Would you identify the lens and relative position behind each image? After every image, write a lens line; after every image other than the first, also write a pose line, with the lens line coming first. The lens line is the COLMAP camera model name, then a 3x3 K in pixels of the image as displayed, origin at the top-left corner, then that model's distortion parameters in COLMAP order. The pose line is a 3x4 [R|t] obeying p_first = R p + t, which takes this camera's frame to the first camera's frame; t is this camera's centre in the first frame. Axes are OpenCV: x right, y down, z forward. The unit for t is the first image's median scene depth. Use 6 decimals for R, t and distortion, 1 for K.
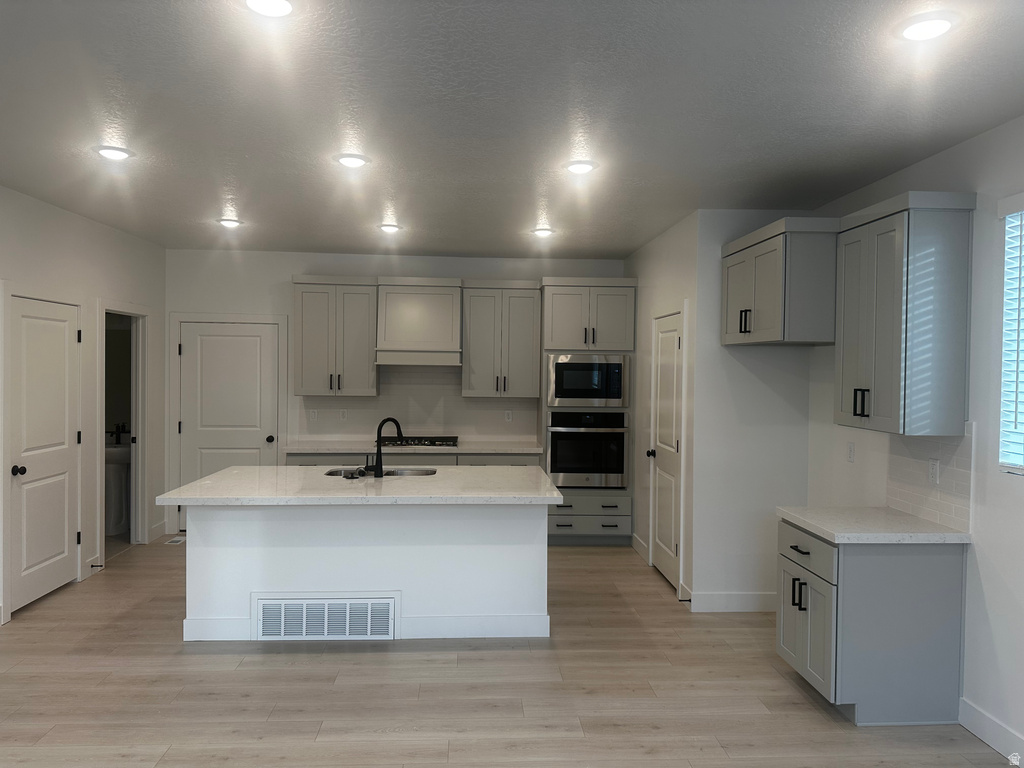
lens RADIAL K [[728.0, 0, 512.0], [0, 728.0, 384.0], [0, 0, 1]] dist [0.097693, -0.120763]
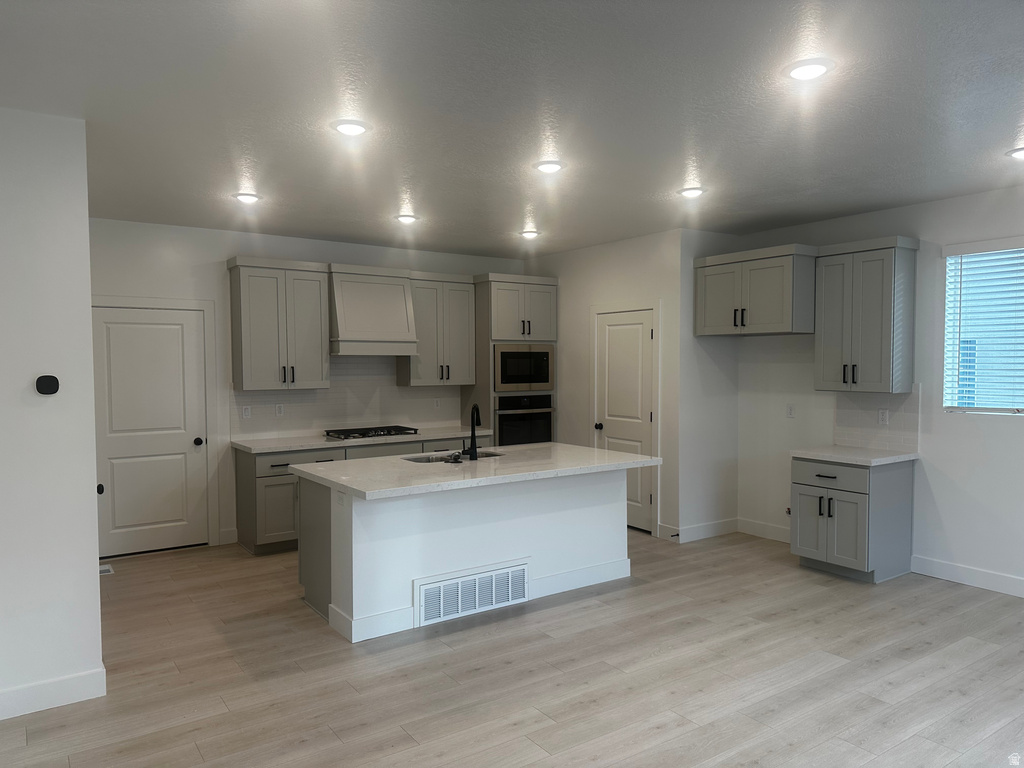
lens RADIAL K [[719.5, 0, 514.5], [0, 719.5, 397.0], [0, 0, 1]] dist [0.094740, -0.117811]
pose [[0.848162, -0.041889, 0.528079, -0.679359], [0.026834, 0.998986, 0.036144, 0.000178], [-0.529057, -0.016485, 0.848426, 0.084284]]
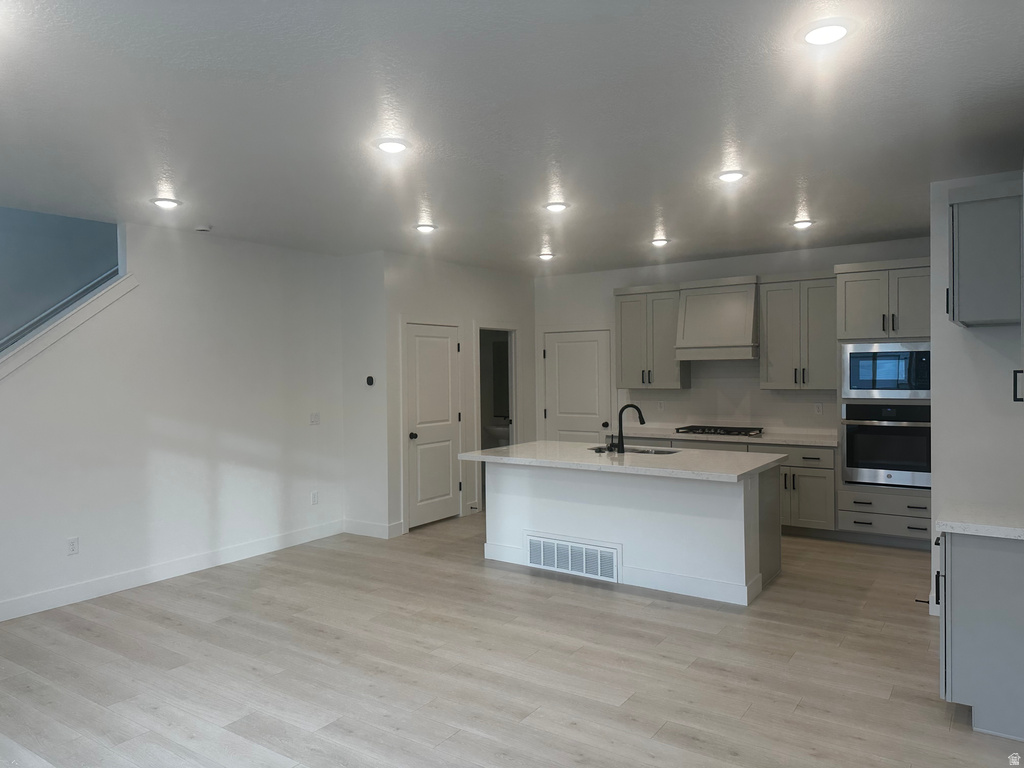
lens RADIAL K [[719.5, 0, 514.5], [0, 719.5, 397.0], [0, 0, 1]] dist [0.094740, -0.117811]
pose [[0.791891, 0.000910, -0.610662, 0.406292], [0.008294, 0.999891, 0.012246, 0.018455], [0.610606, -0.014763, 0.791797, -0.054255]]
